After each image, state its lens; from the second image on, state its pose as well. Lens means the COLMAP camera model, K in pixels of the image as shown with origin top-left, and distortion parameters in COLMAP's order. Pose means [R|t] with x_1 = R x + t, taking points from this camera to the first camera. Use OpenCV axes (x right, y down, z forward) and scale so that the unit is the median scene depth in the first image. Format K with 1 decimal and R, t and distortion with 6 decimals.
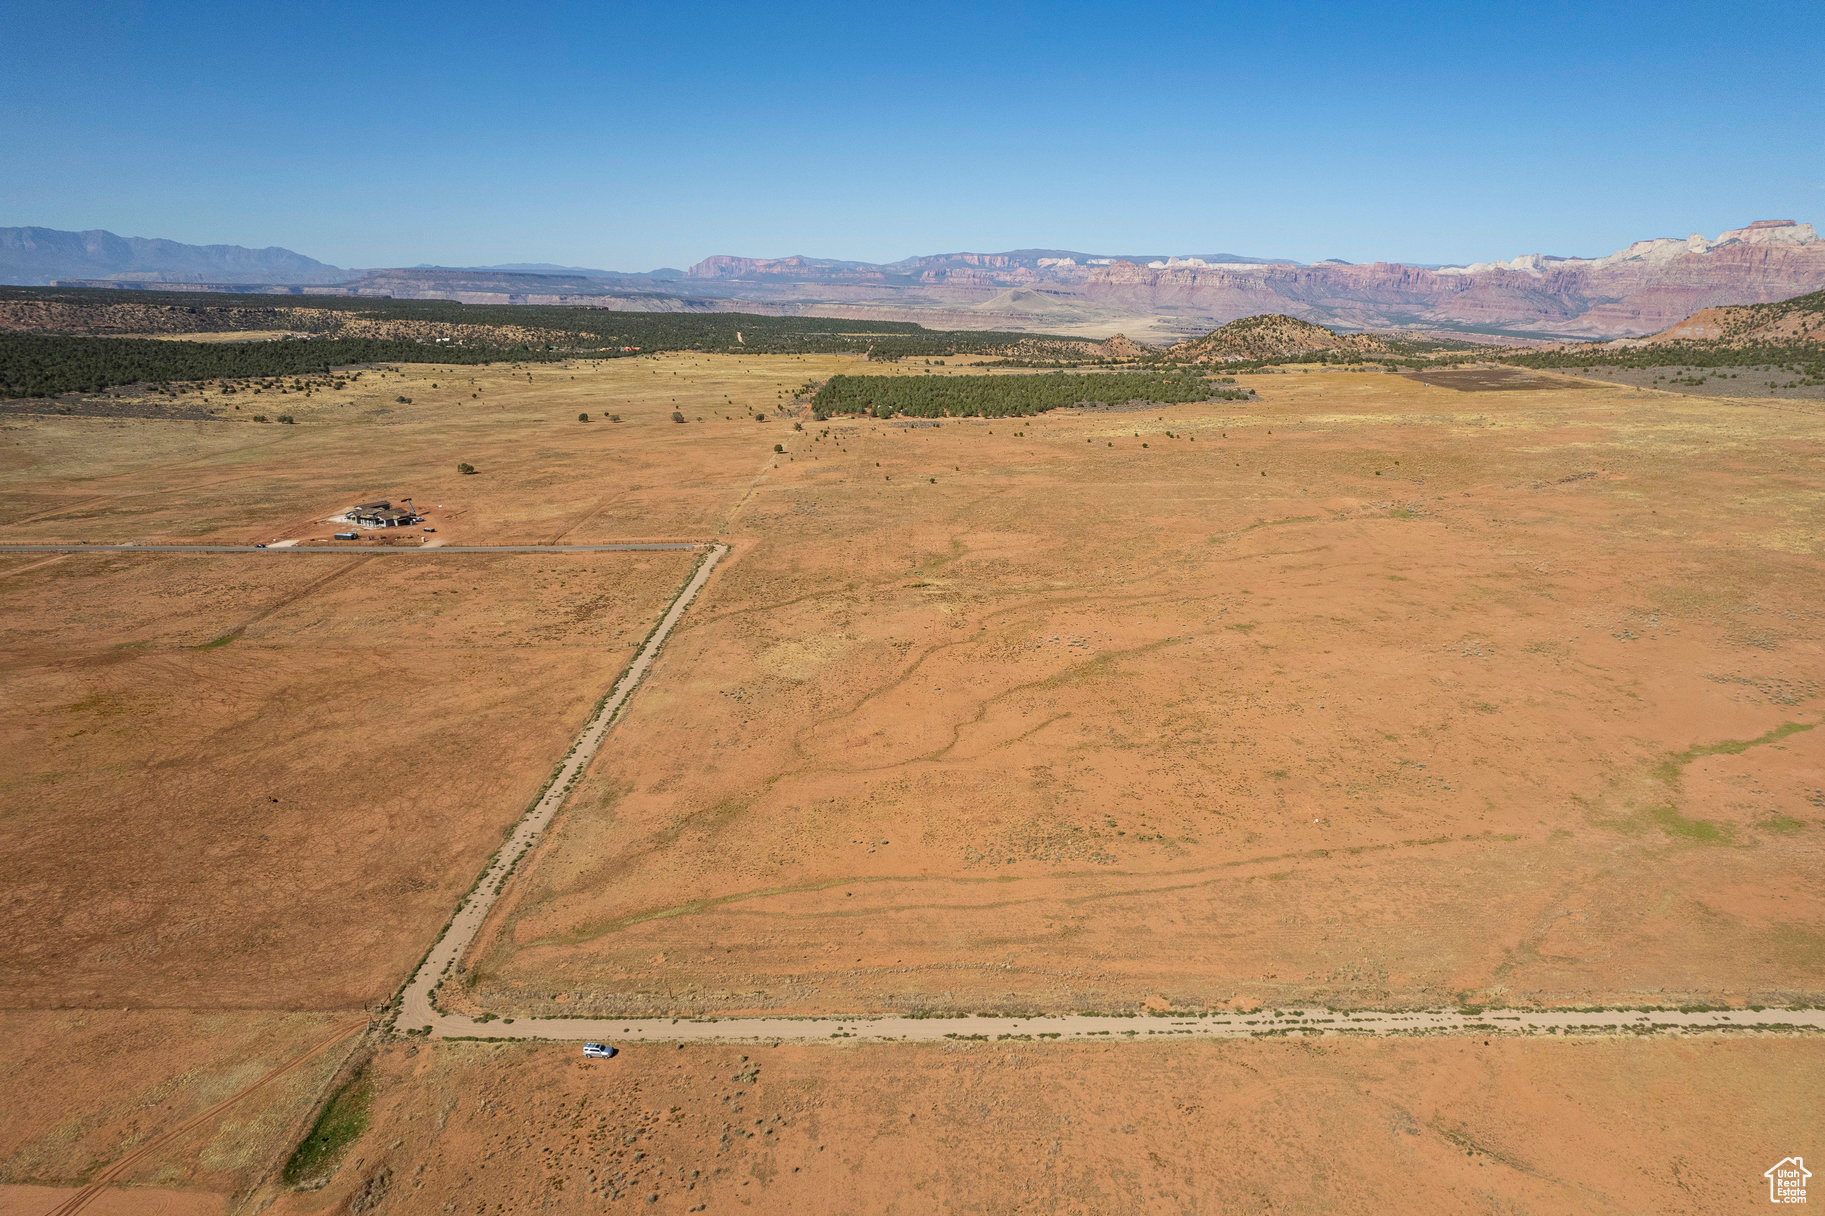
lens RADIAL K [[1169.9, 0, 911.3], [0, 1169.9, 597.2], [0, 0, 1]] dist [-0.080949, 0.073570]
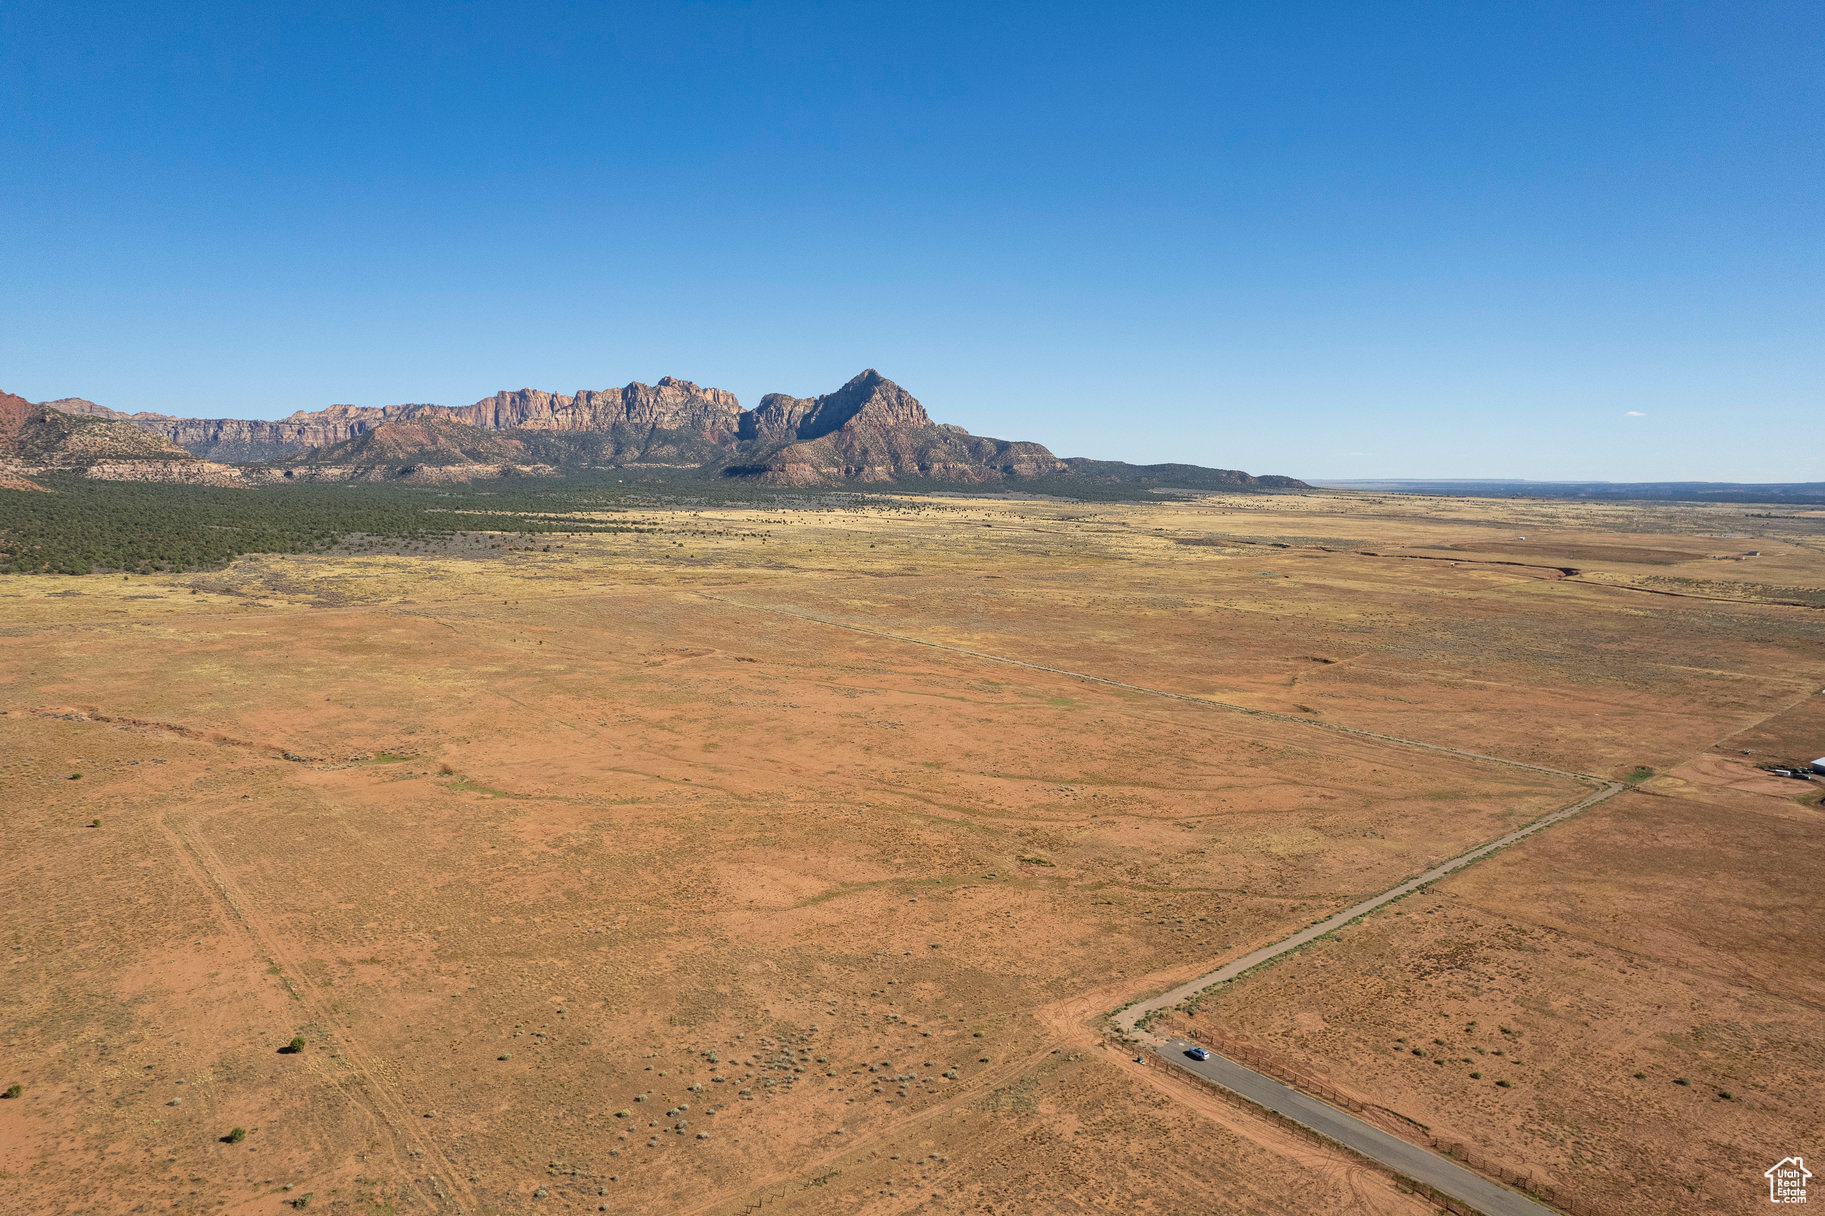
lens RADIAL K [[1163.8, 0, 912.5], [0, 1163.8, 608.0], [0, 0, 1]] dist [-0.076318, 0.069397]
pose [[-0.663373, -0.102495, 0.741236, -0.024246], [0.180895, 0.939228, 0.291766, -0.020059], [-0.726095, 0.327636, -0.604517, 0.069398]]
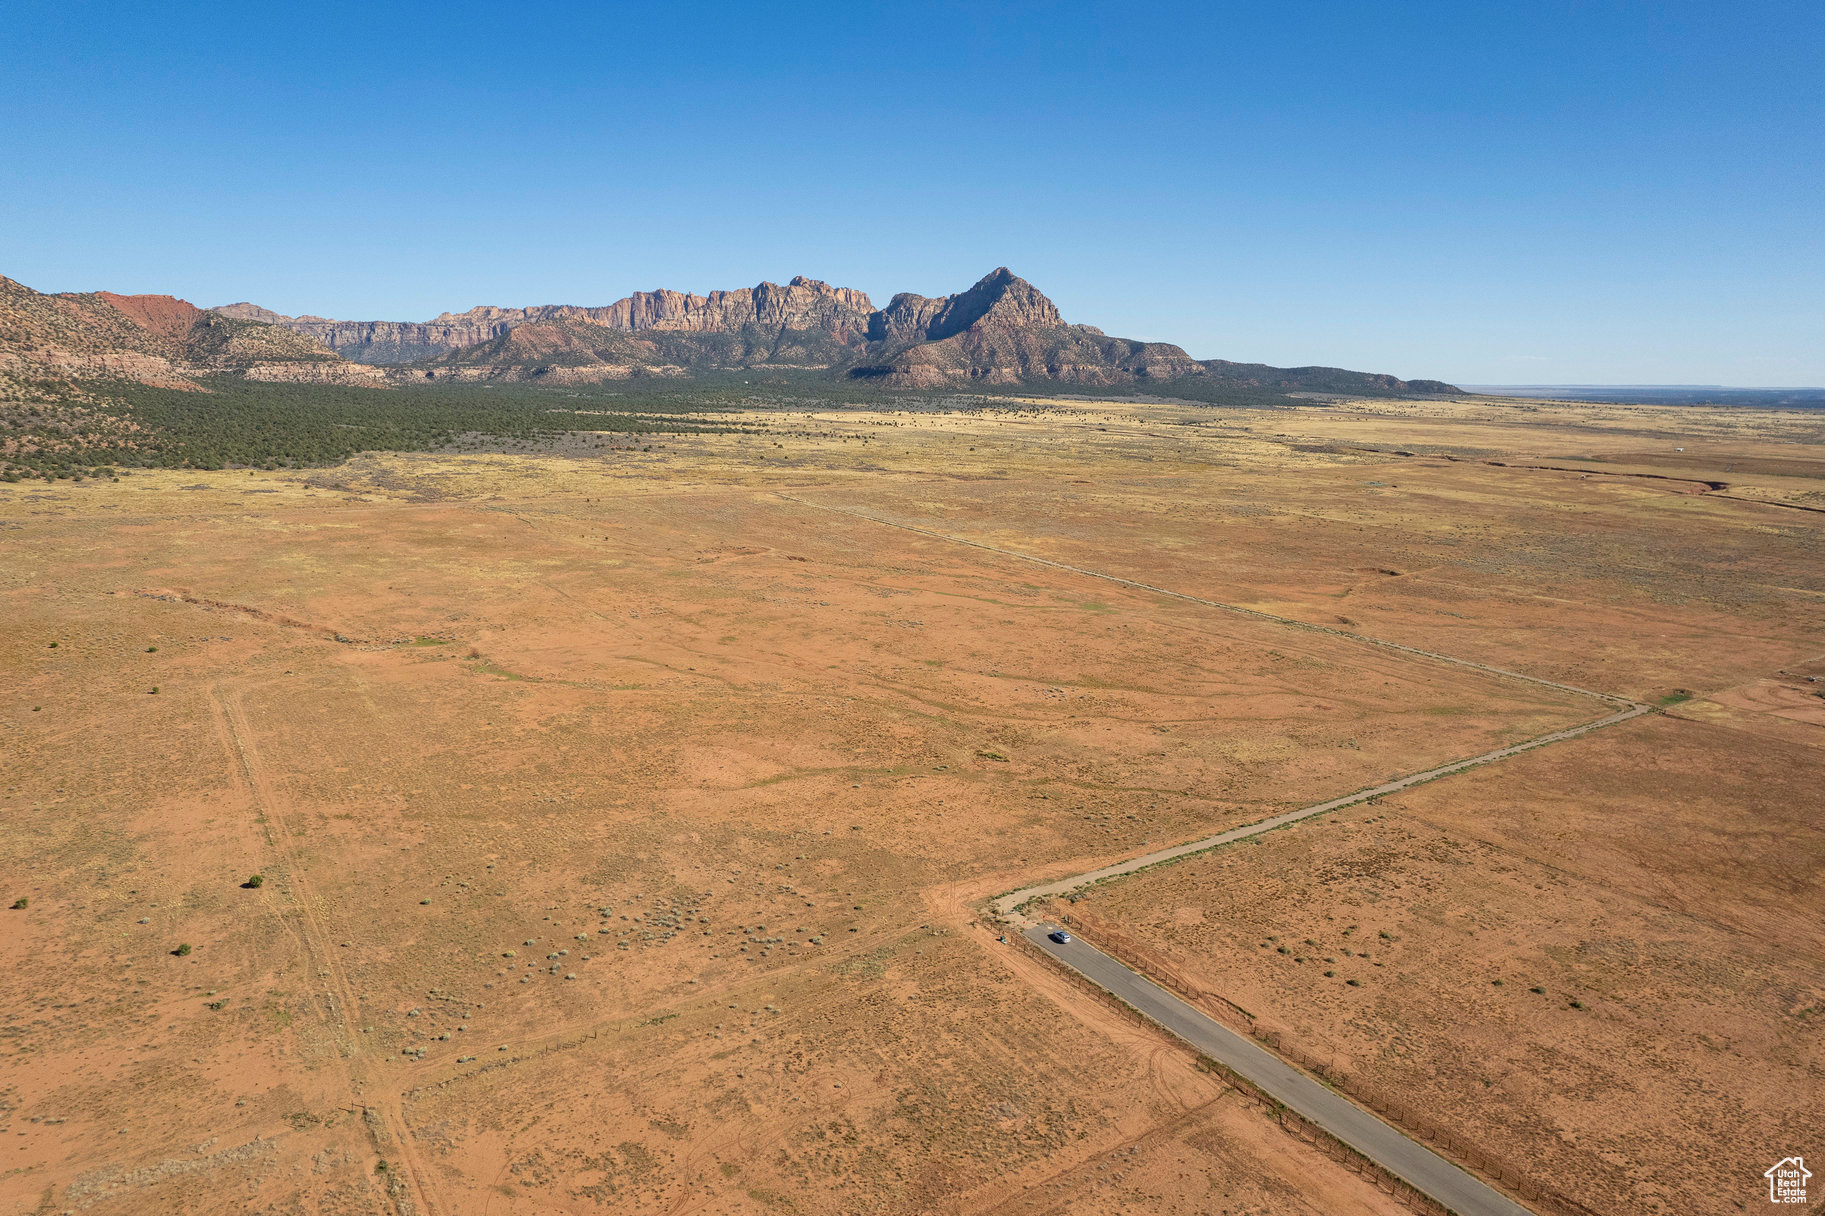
lens RADIAL K [[1171.8, 0, 912.5], [0, 1171.8, 608.0], [0, 0, 1]] dist [-0.072448, 0.063073]
pose [[-0.570356, -0.178005, 0.801878, -0.028860], [0.199046, 0.917188, 0.345178, -0.019204], [-0.796916, 0.356485, -0.487692, 0.065847]]
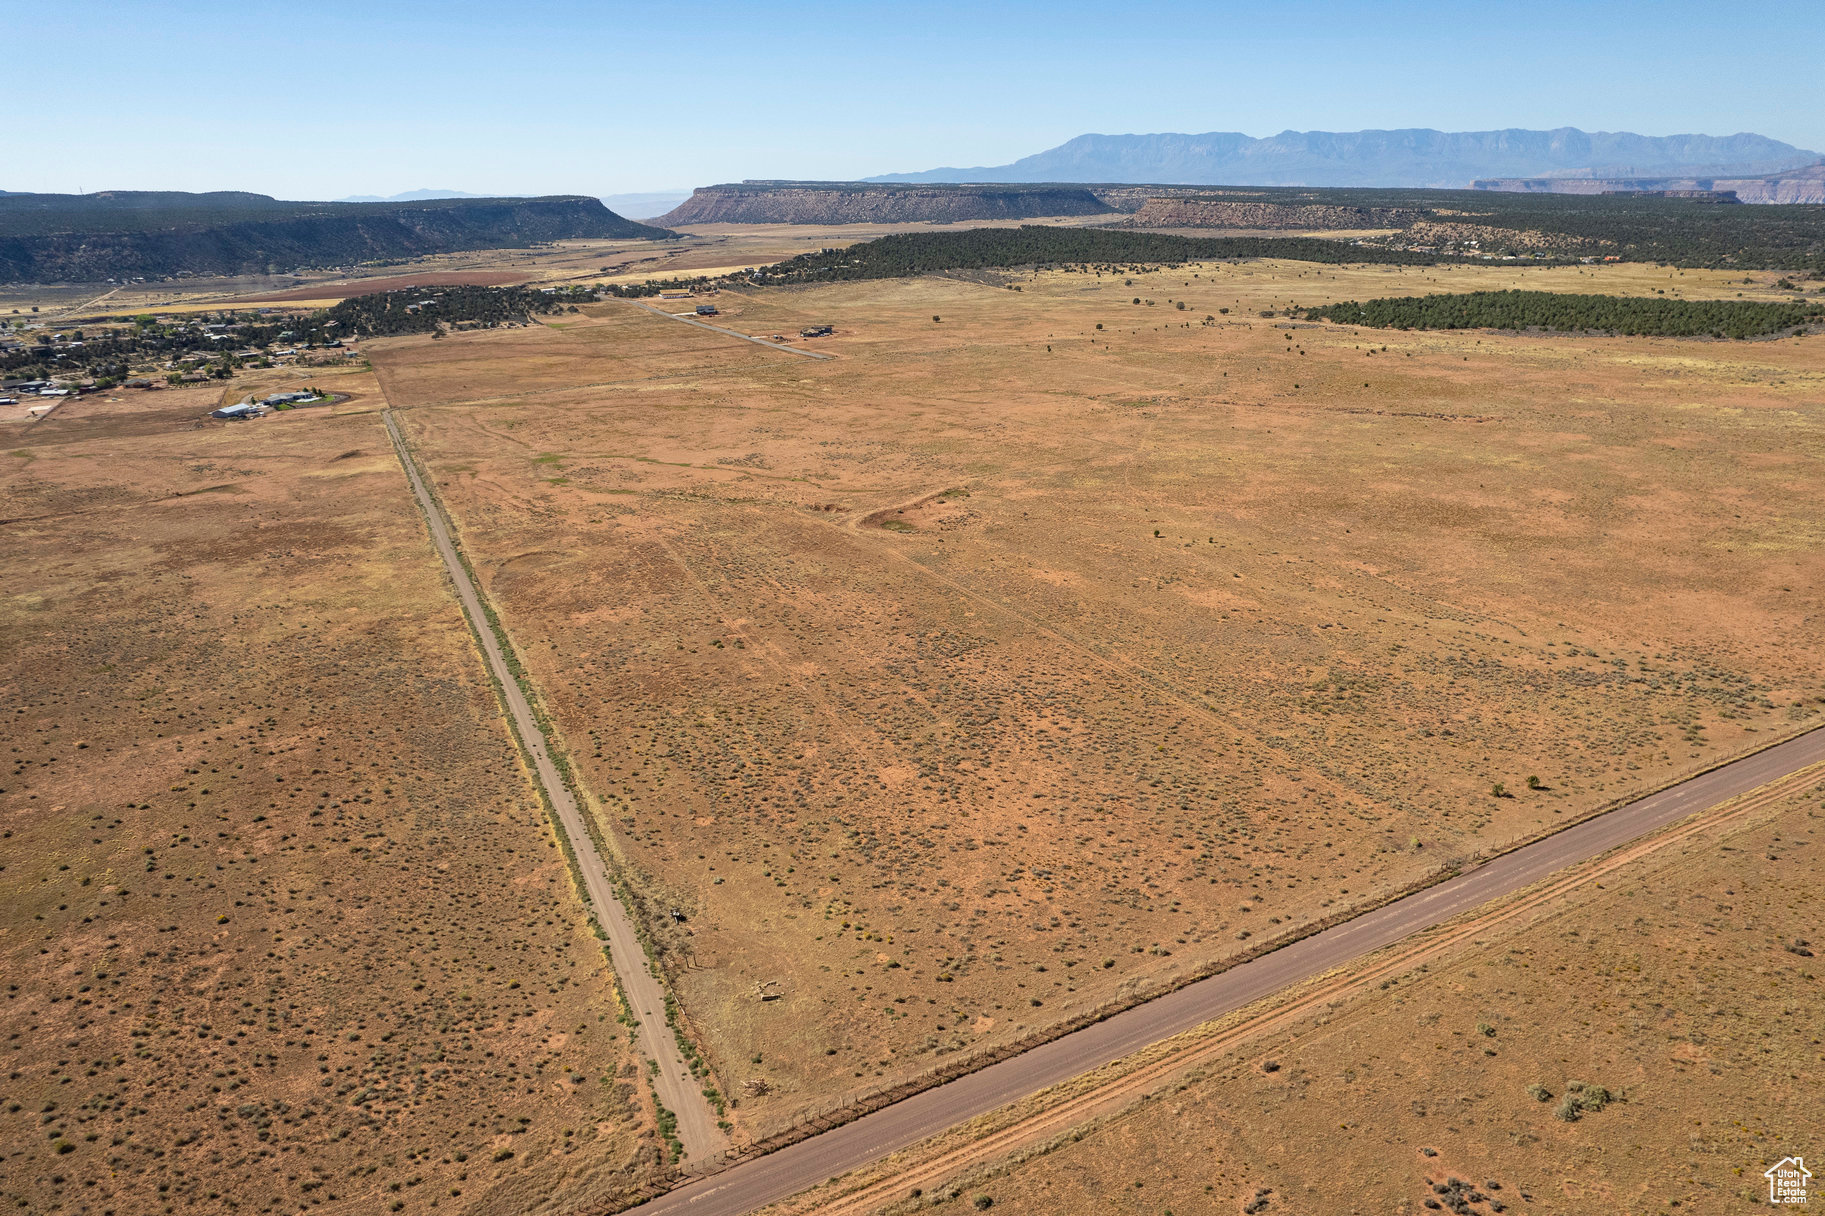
lens RADIAL K [[1163.8, 0, 910.1], [0, 1163.8, 604.7], [0, 0, 1]] dist [-0.074119, 0.066953]
pose [[0.451516, 0.285209, -0.845452, 0.082127], [-0.206641, 0.955201, 0.211875, -0.004552], [0.868005, 0.079040, 0.490224, 0.012853]]
